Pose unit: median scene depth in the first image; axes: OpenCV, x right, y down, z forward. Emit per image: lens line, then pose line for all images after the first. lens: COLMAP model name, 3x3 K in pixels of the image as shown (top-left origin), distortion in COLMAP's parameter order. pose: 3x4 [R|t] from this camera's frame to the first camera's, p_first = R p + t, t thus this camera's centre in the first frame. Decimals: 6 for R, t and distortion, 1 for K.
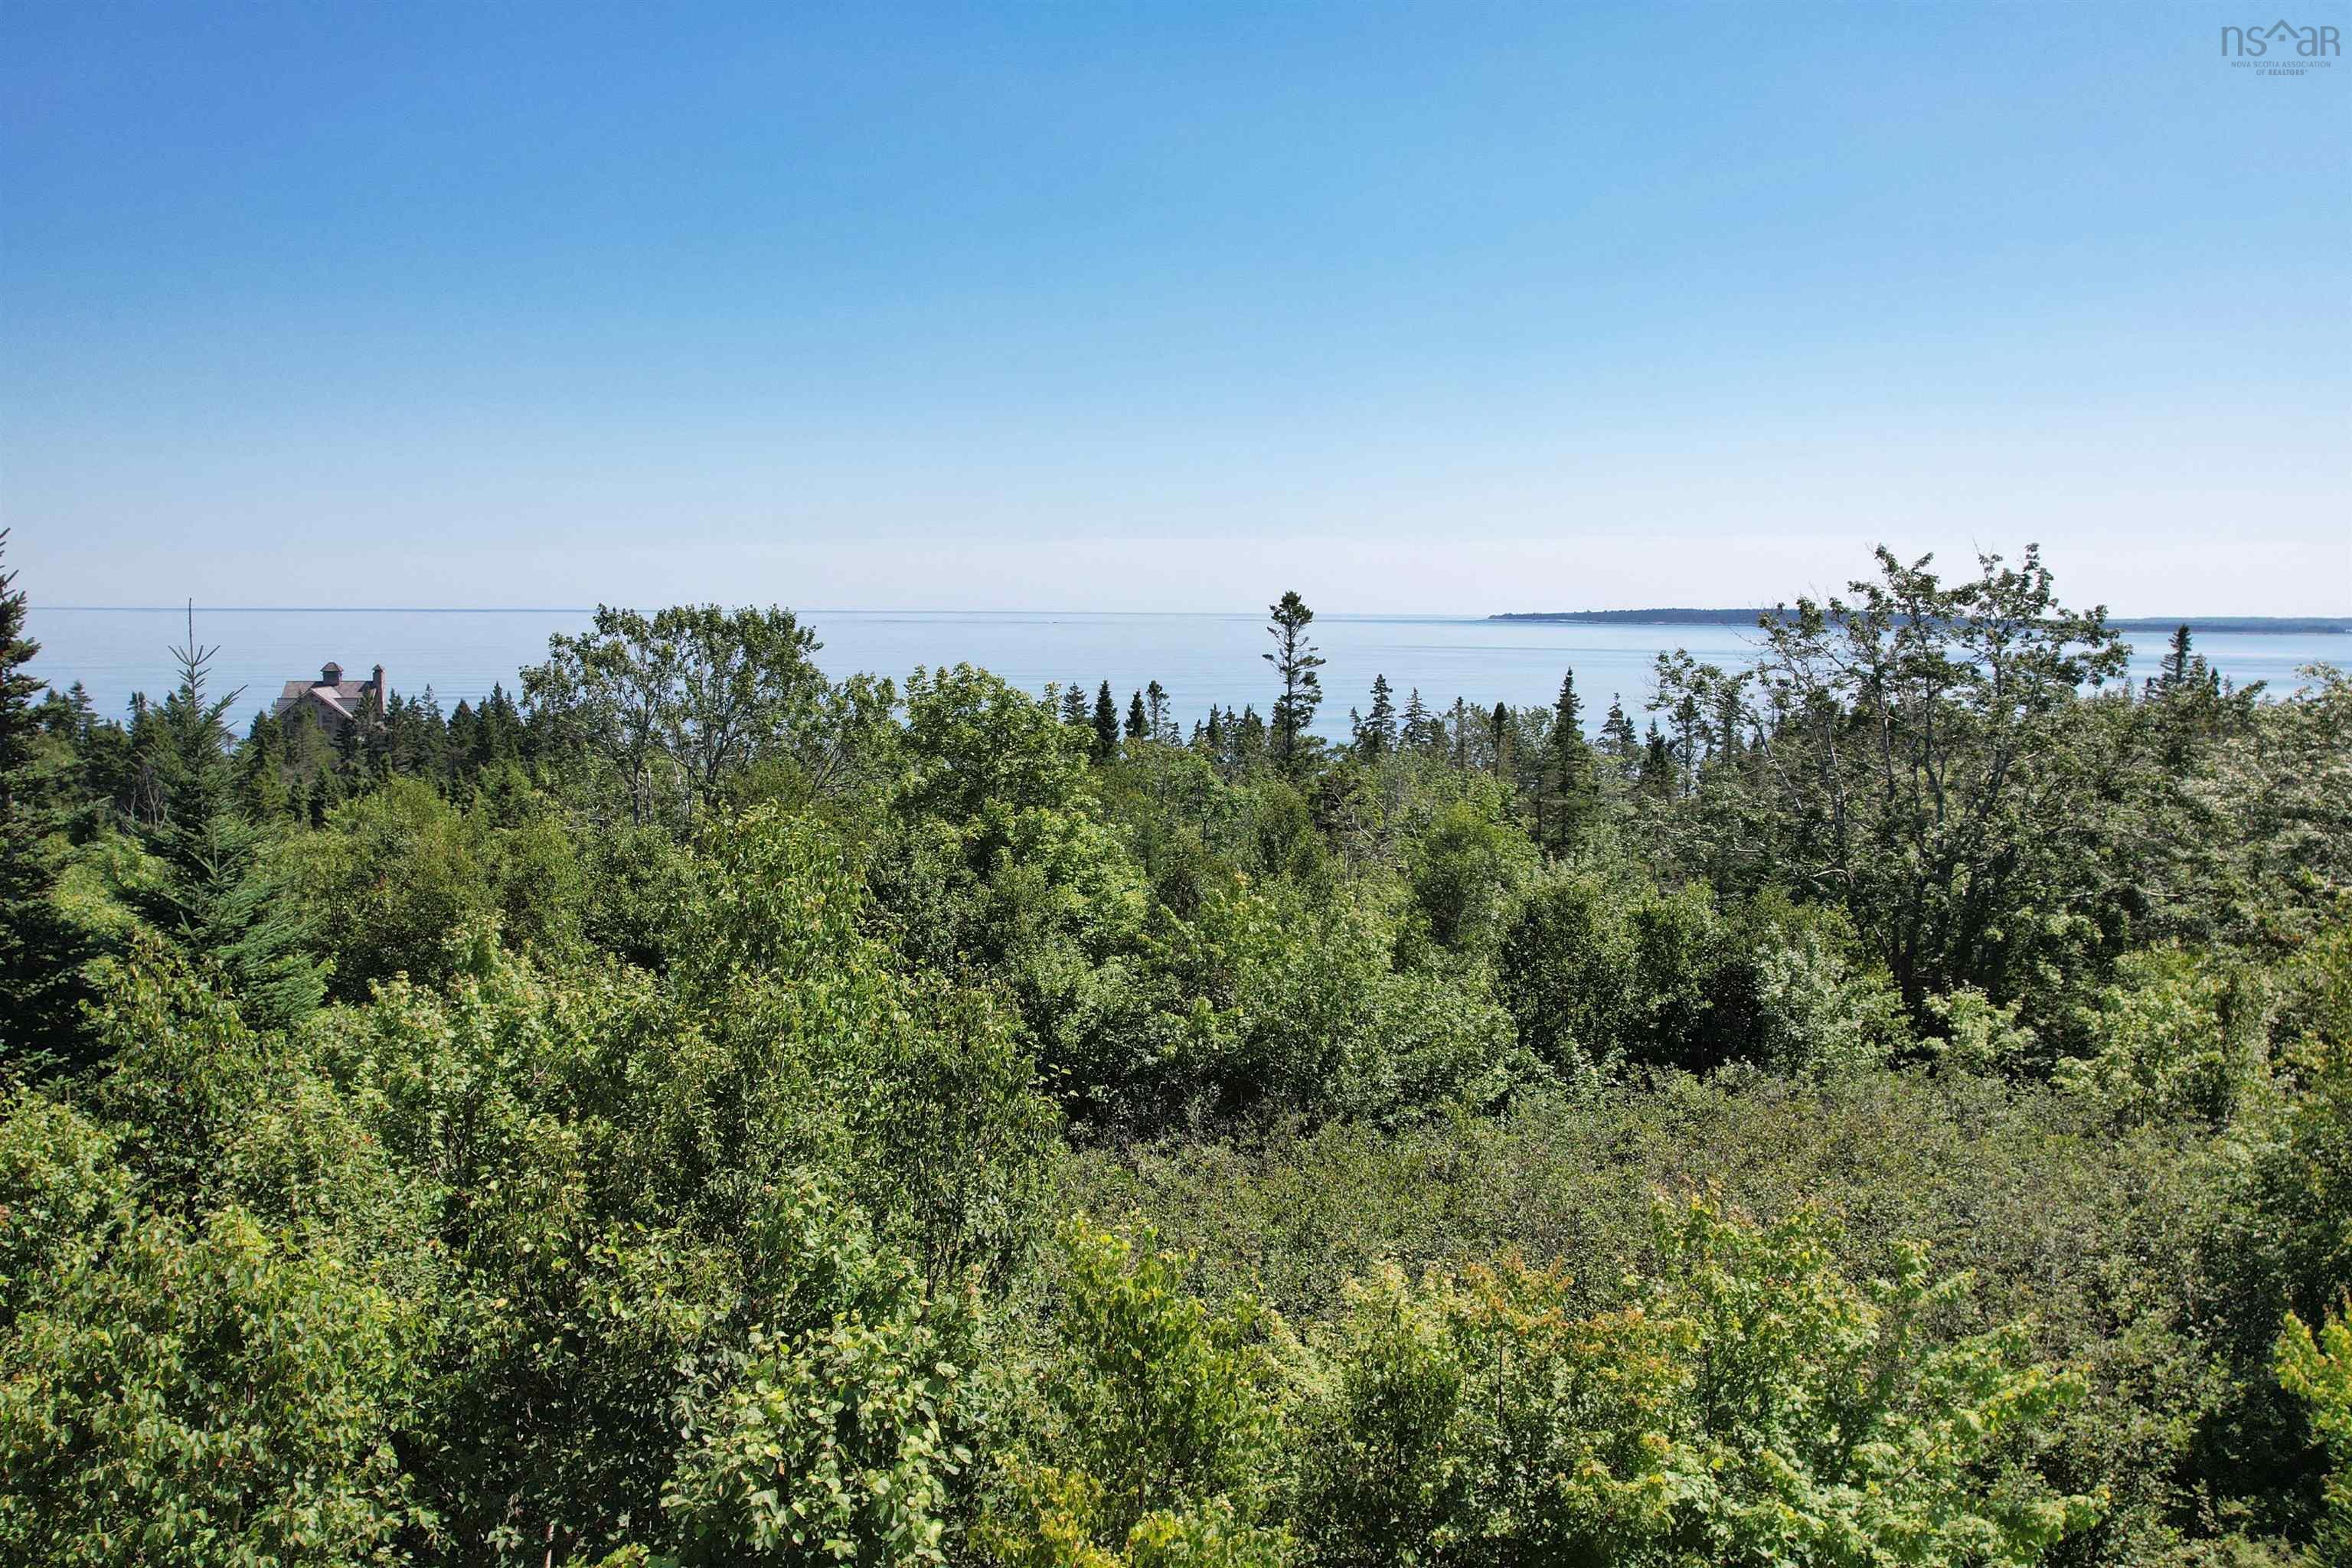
lens RADIAL K [[1836.8, 0, 1176.0], [0, 1836.8, 784.0], [0, 0, 1]] dist [-0.043209, 0.000506]
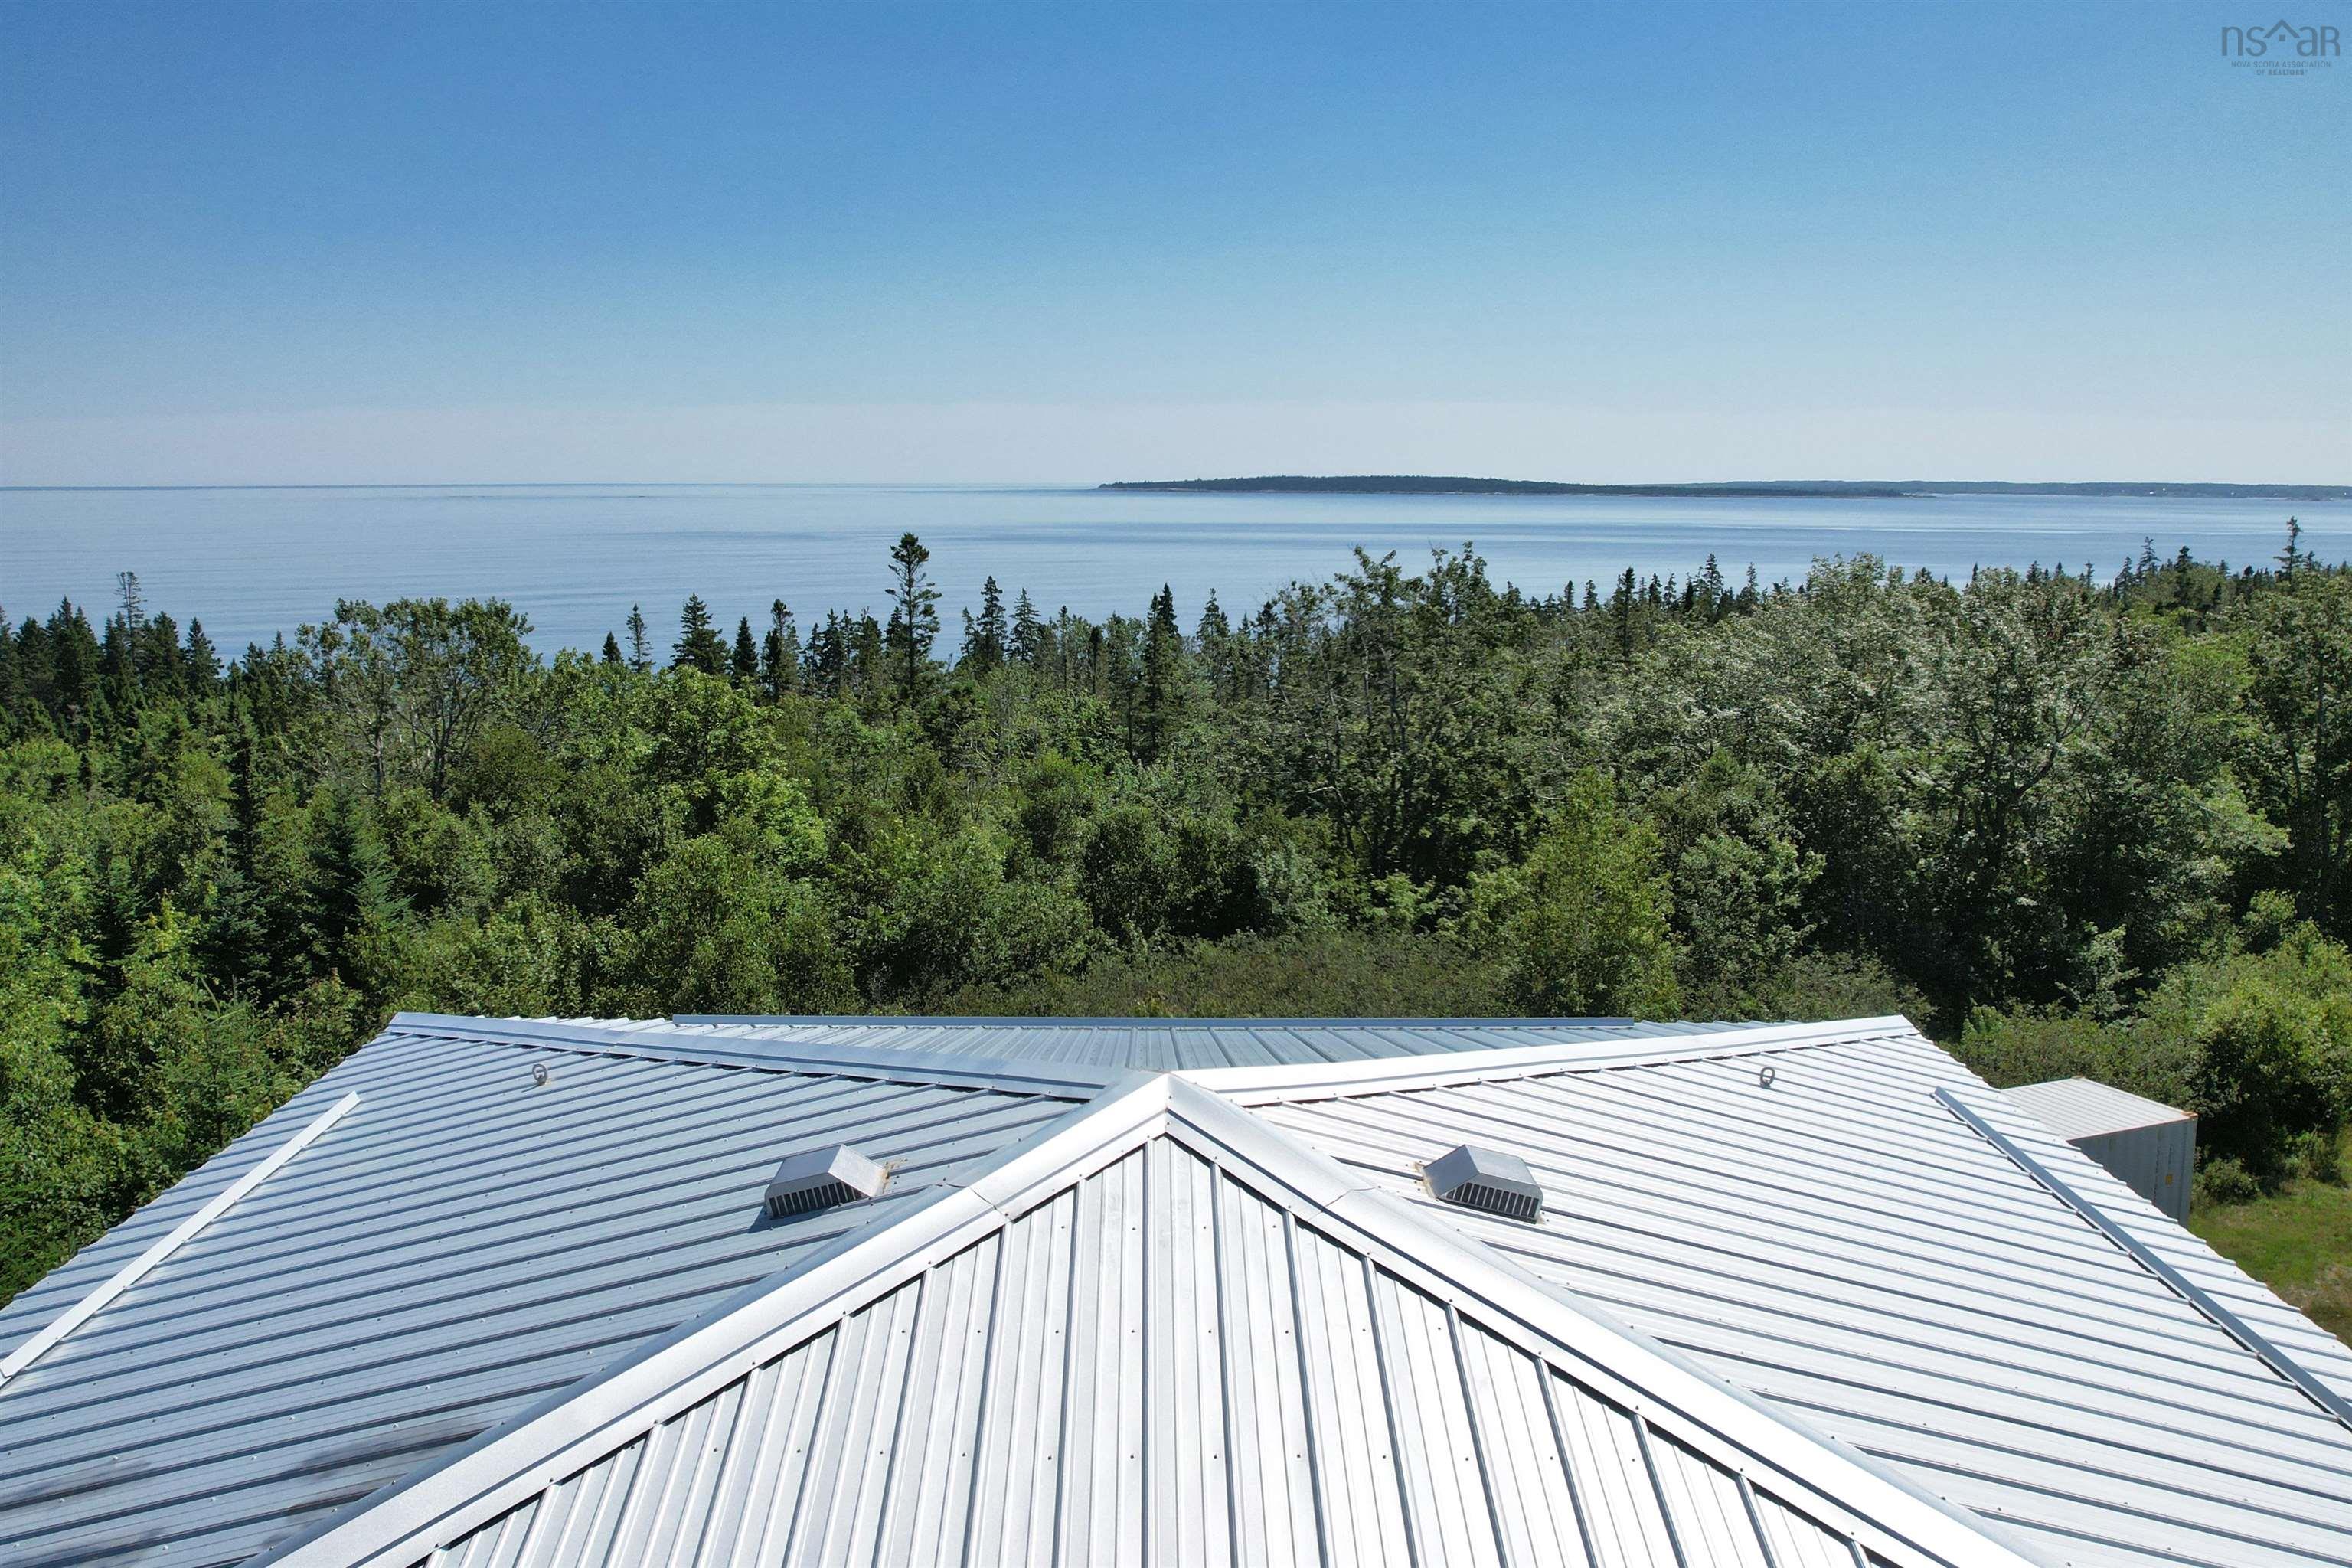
lens RADIAL K [[1875.2, 0, 1176.0], [0, 1875.2, 784.0], [0, 0, 1]] dist [-0.031574, 0.002532]
pose [[0.978217, -0.036474, 0.204355, -0.043366], [0.023168, 0.997475, 0.067132, -0.061347], [-0.206288, -0.060935, 0.976592, -0.408068]]
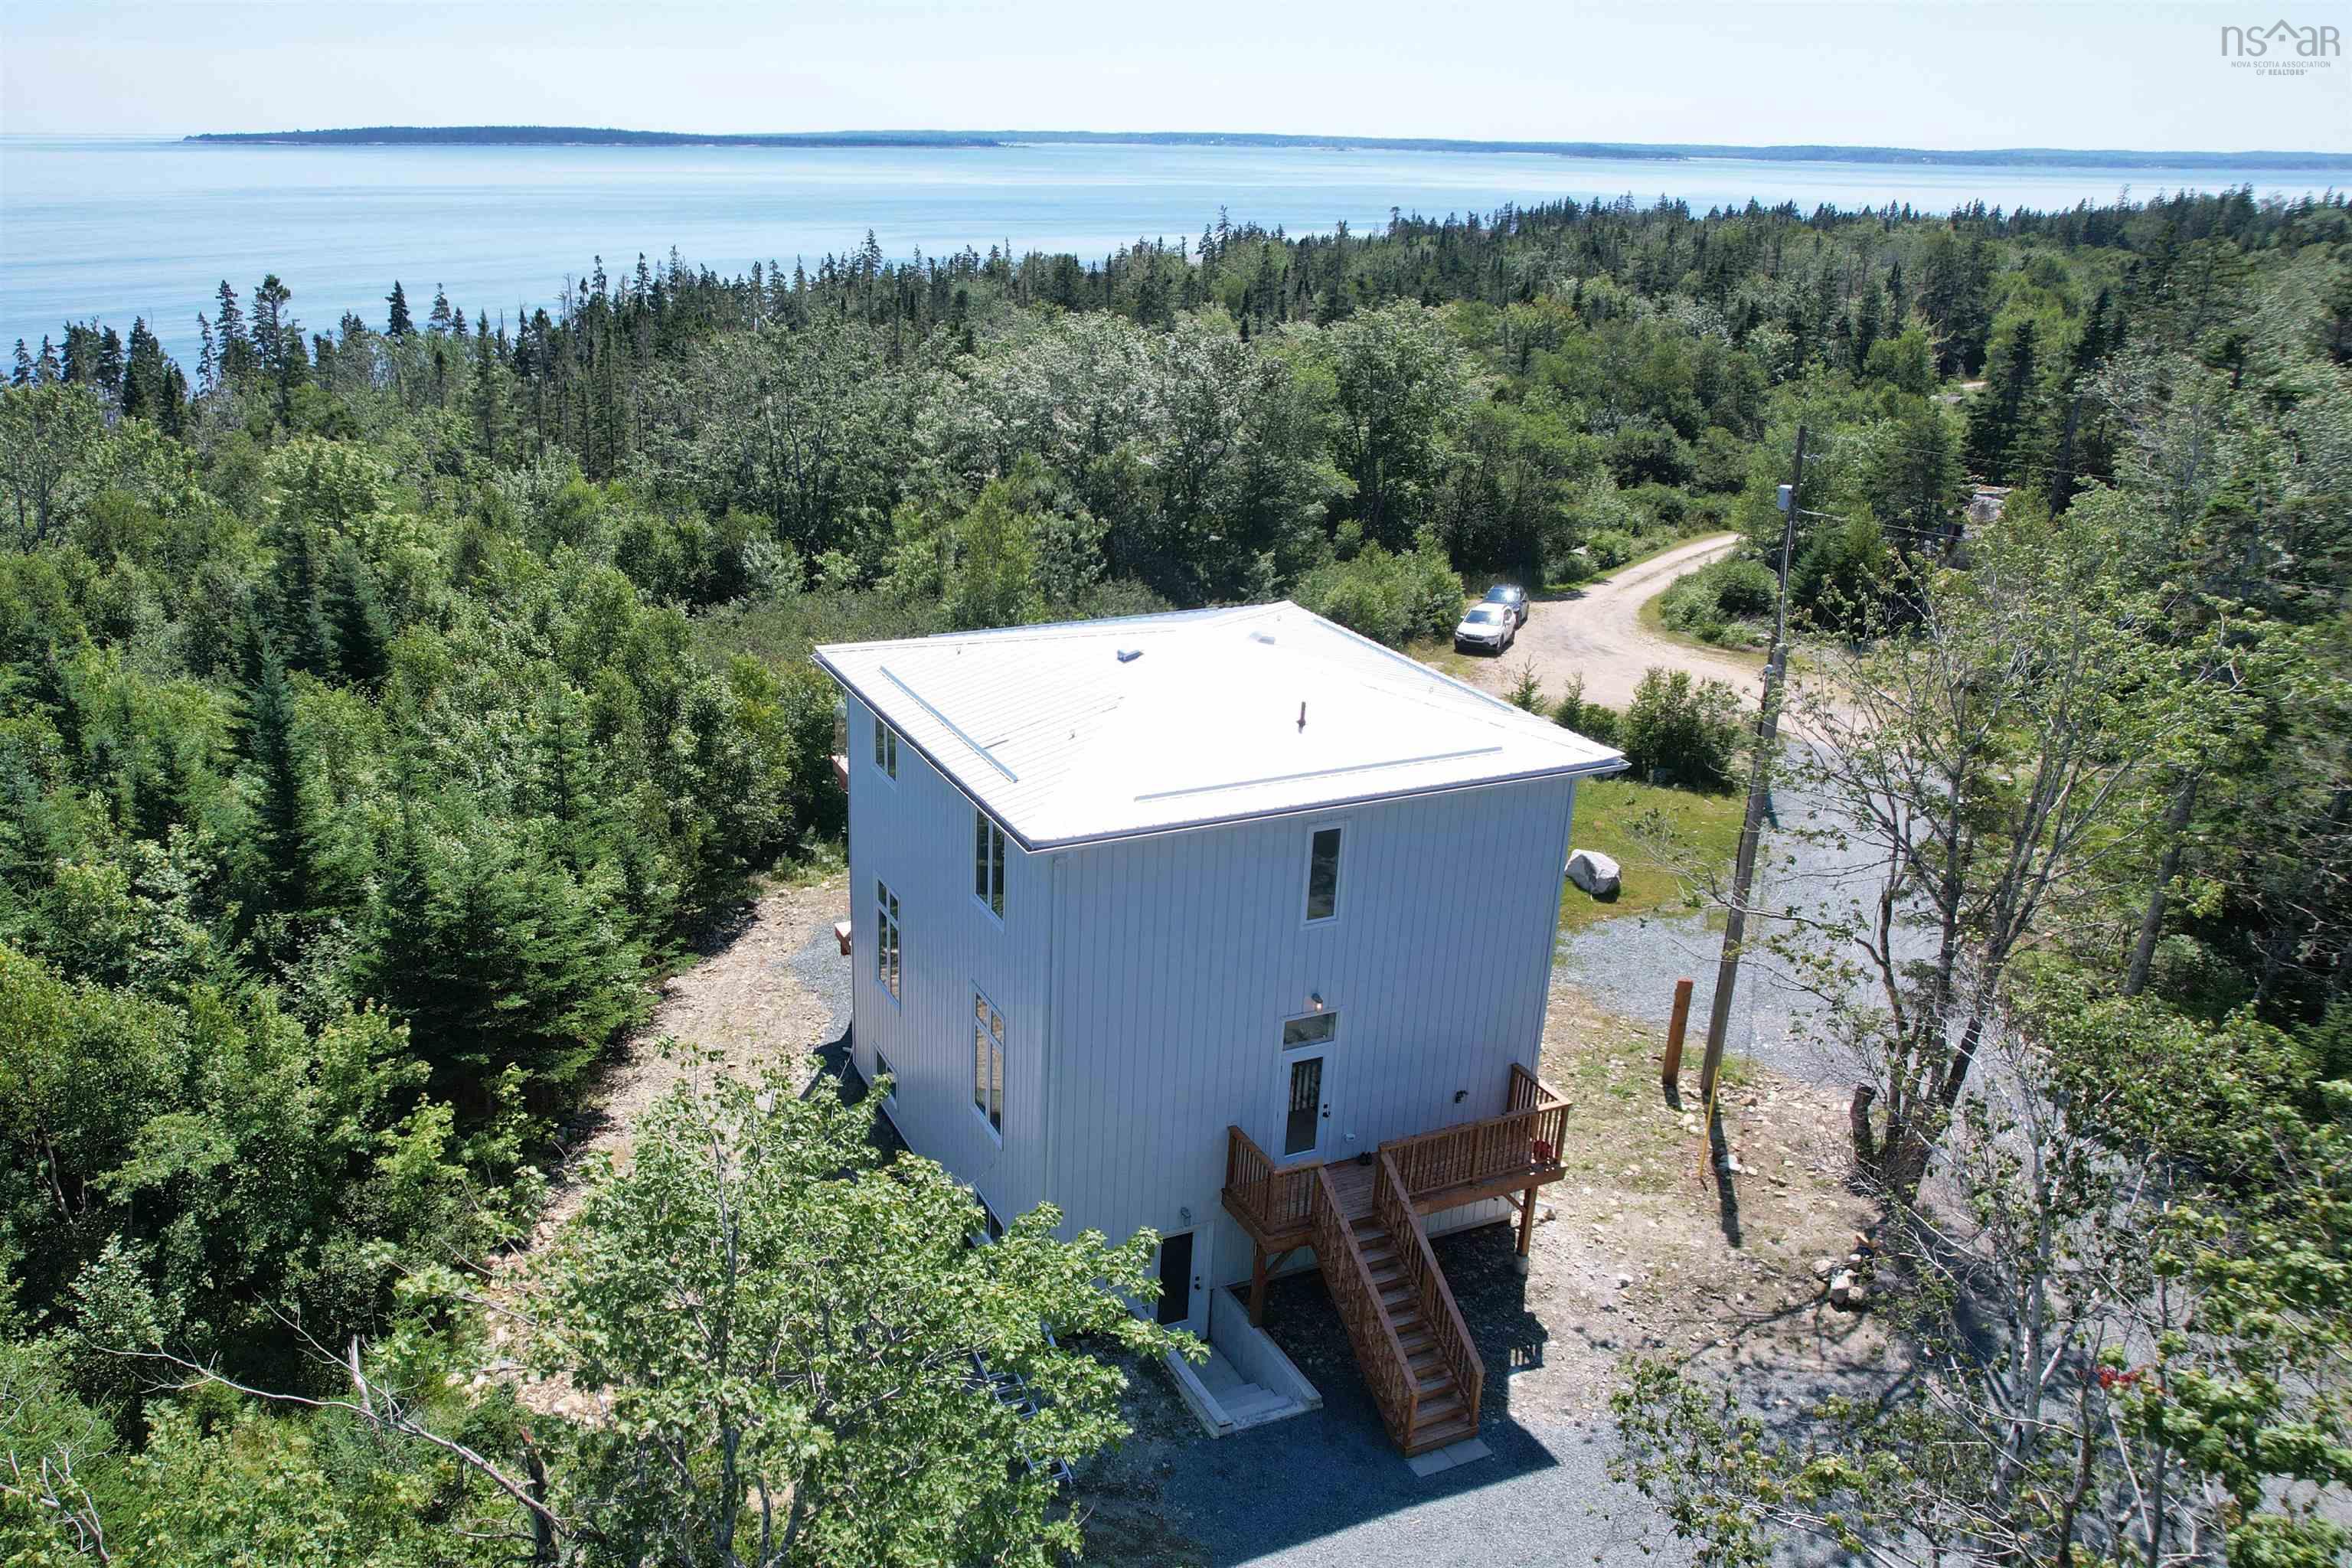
lens RADIAL K [[1765.9, 0, 1004.1], [0, 1765.9, 786.9], [0, 0, 1]] dist [-0.024236, 0.001443]
pose [[0.838432, -0.189005, 0.511184, -0.490583], [0.051487, 0.961215, 0.270950, -0.165431], [-0.542569, -0.200854, 0.815645, -0.831601]]
